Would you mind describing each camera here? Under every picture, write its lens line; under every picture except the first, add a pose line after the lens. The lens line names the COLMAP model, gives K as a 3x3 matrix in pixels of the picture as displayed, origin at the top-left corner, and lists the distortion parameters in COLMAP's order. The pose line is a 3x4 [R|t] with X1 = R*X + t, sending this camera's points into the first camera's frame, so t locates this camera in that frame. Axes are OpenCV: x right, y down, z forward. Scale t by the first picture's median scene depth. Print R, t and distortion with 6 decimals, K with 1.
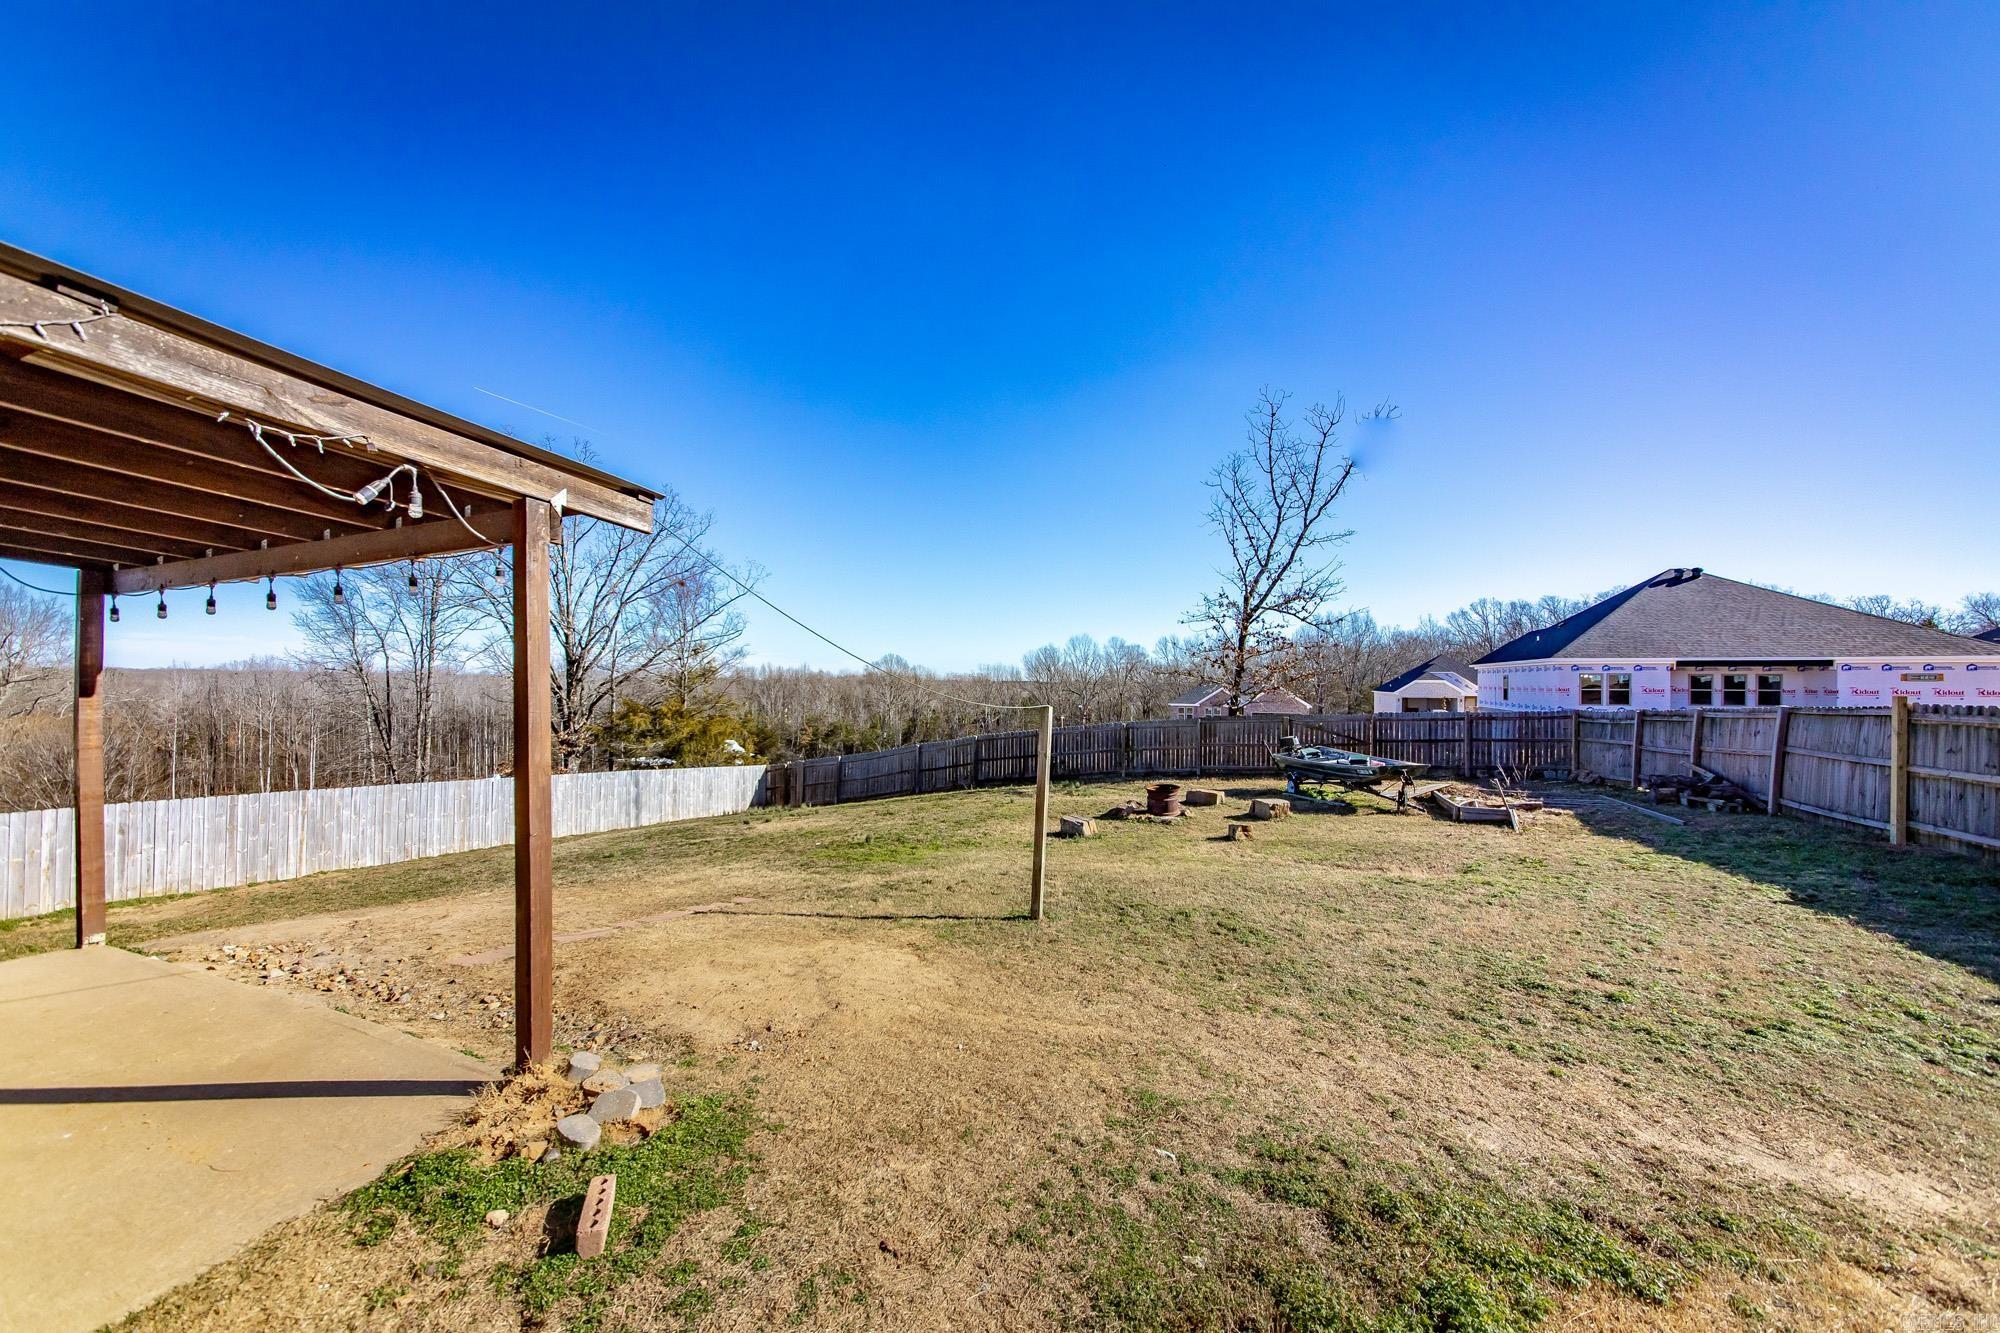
lens RADIAL K [[700.4, 0, 1000.4], [0, 700.4, 692.4], [0, 0, 1]] dist [0.000837, 0.000104]
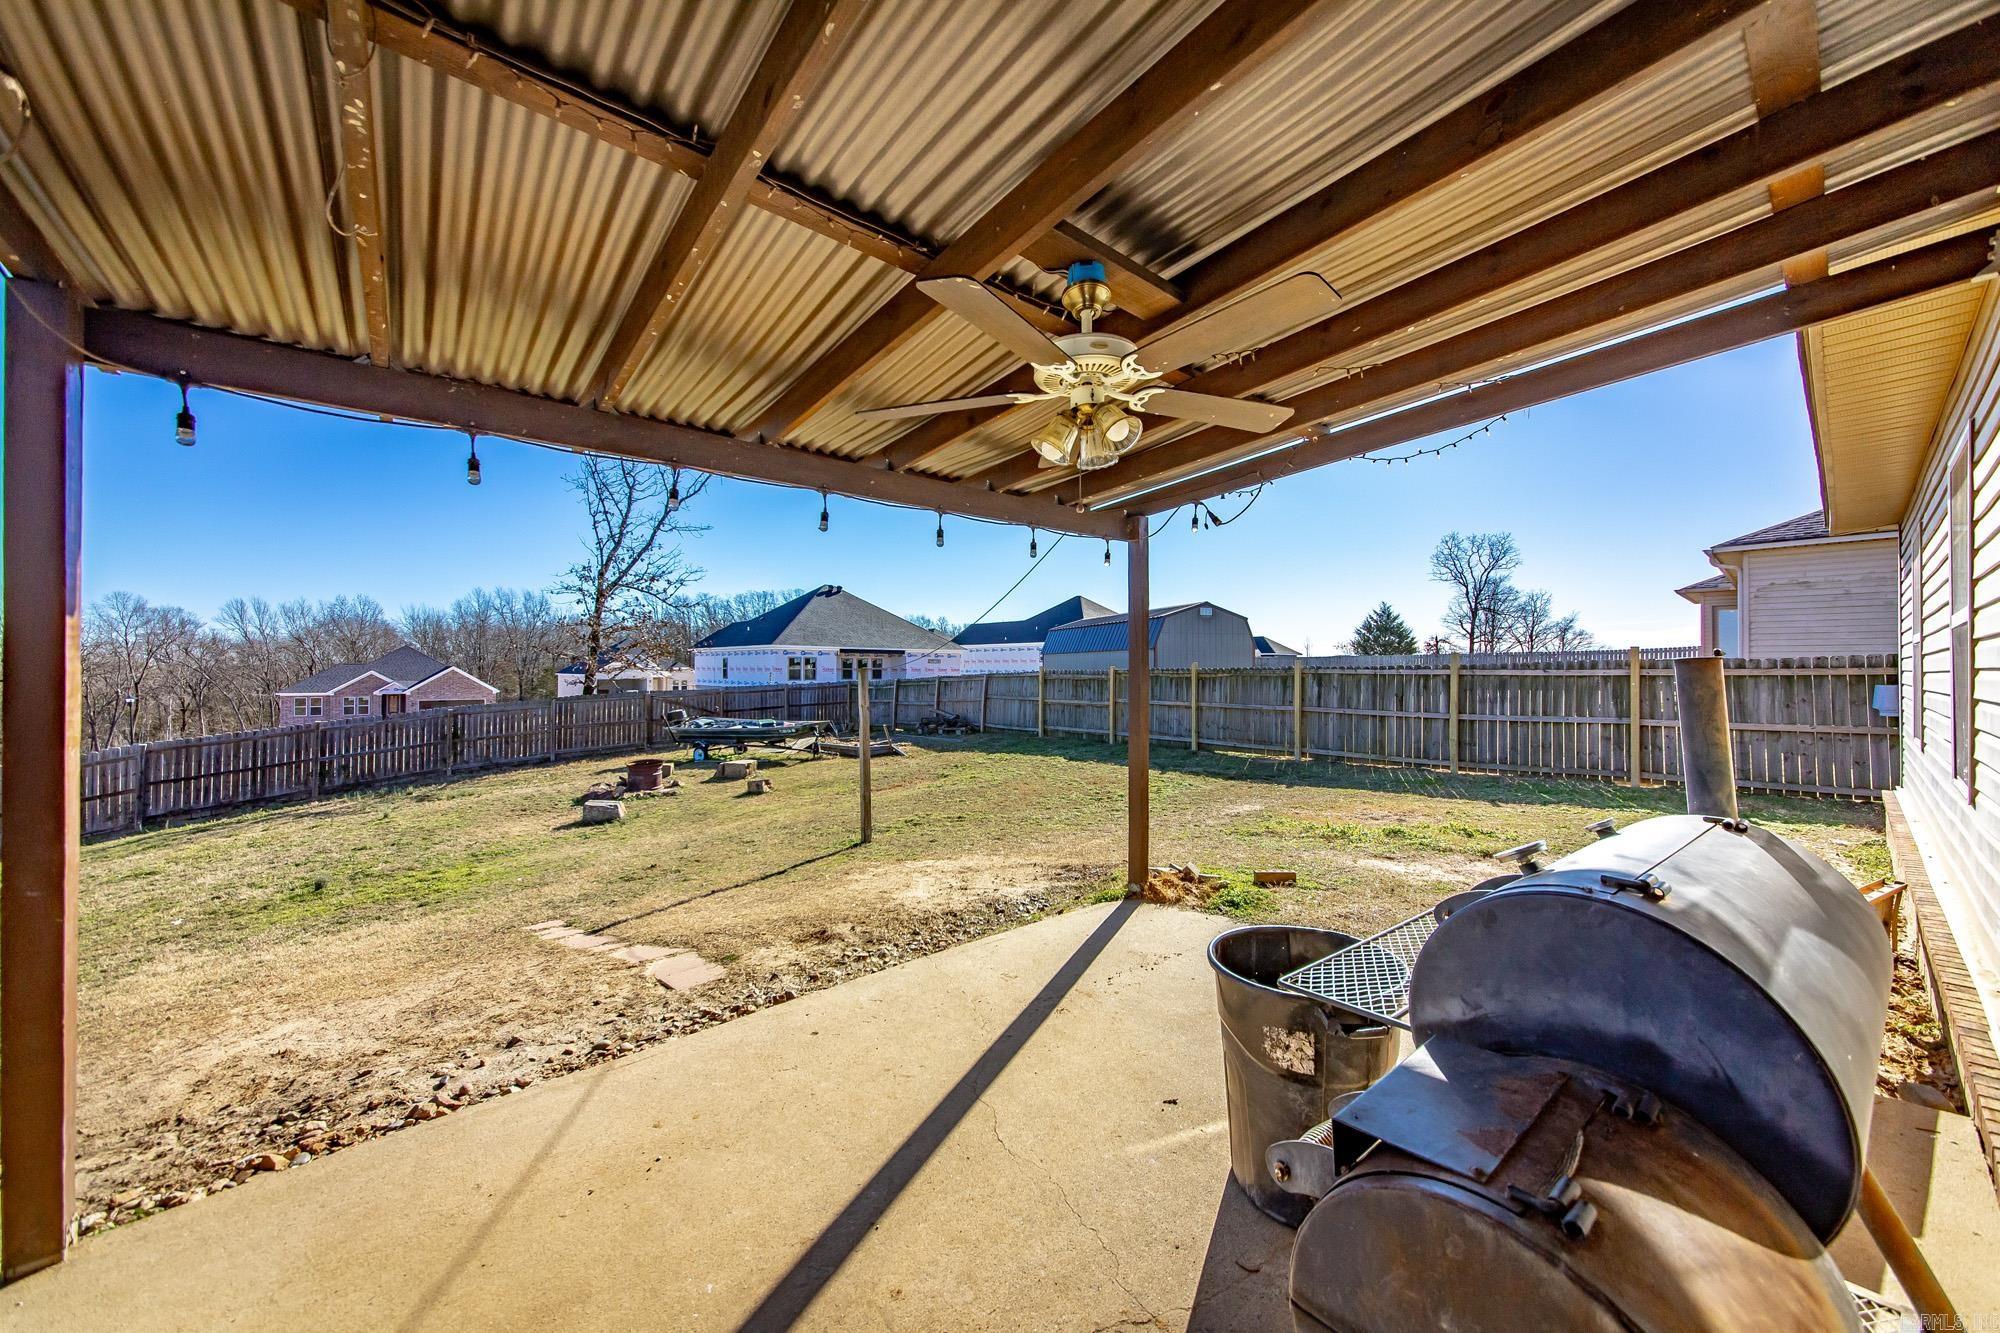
lens RADIAL K [[697.5, 0, 1000.0], [0, 697.5, 666.5], [0, 0, 1]] dist [-0.000276, -0.000022]
pose [[0.460544, 0.000508, 0.887637, -0.239807], [0.011553, 0.999912, -0.006566, 0.007419], [-0.887562, 0.013279, 0.460497, 0.060917]]
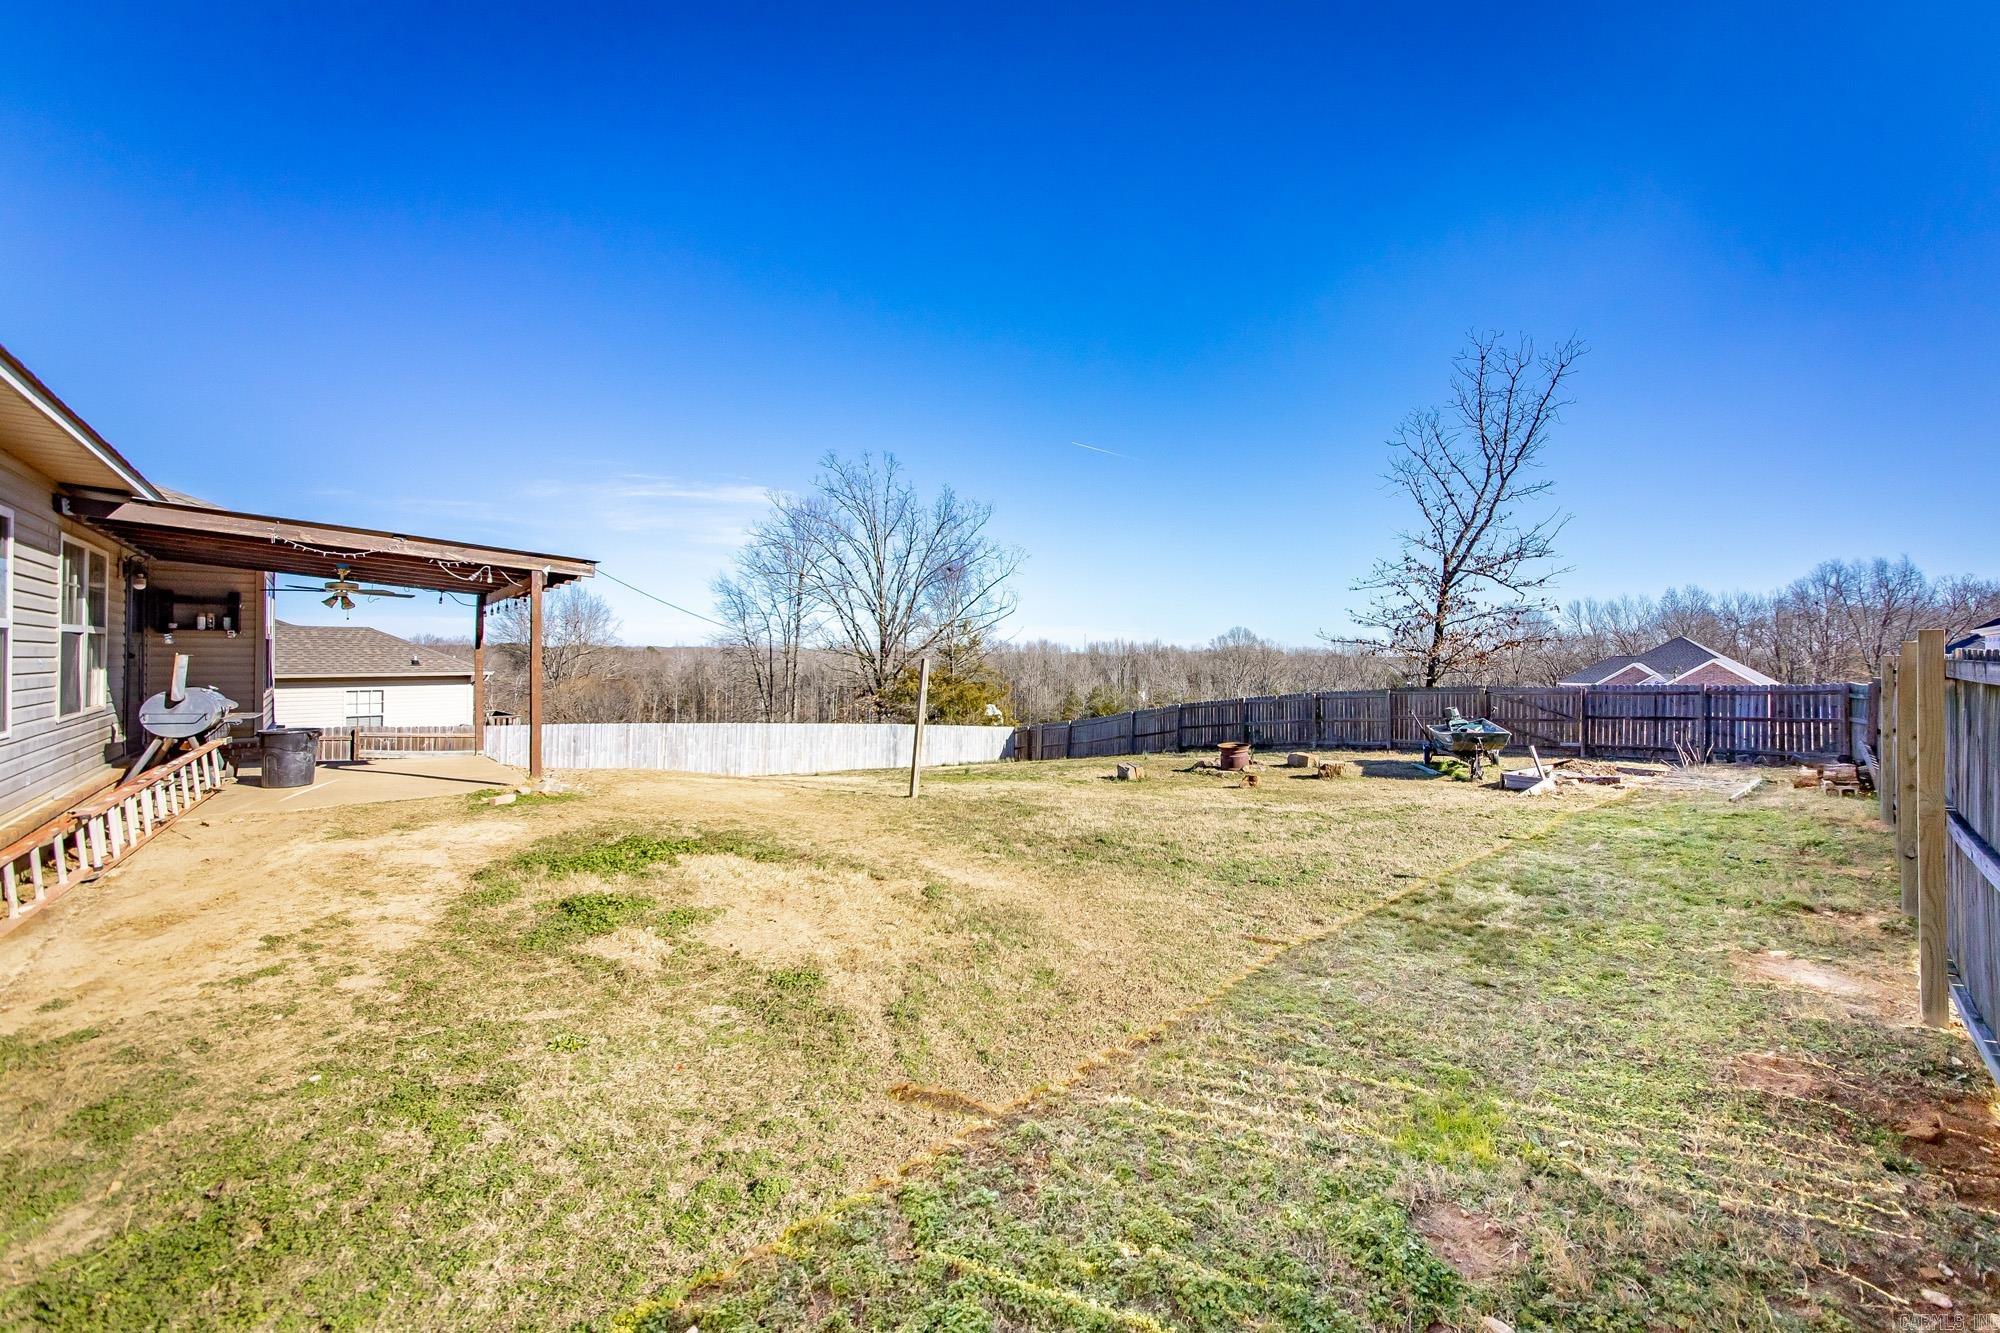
lens RADIAL K [[756.2, 0, 1084.2], [0, 756.2, 659.1], [0, 0, 1]] dist [-0.001287, -0.000123]
pose [[0.927337, 0.001059, -0.374226, 0.265716], [-0.005812, 0.999916, -0.011571, 0.009666], [0.374183, 0.012905, 0.927265, -0.101281]]
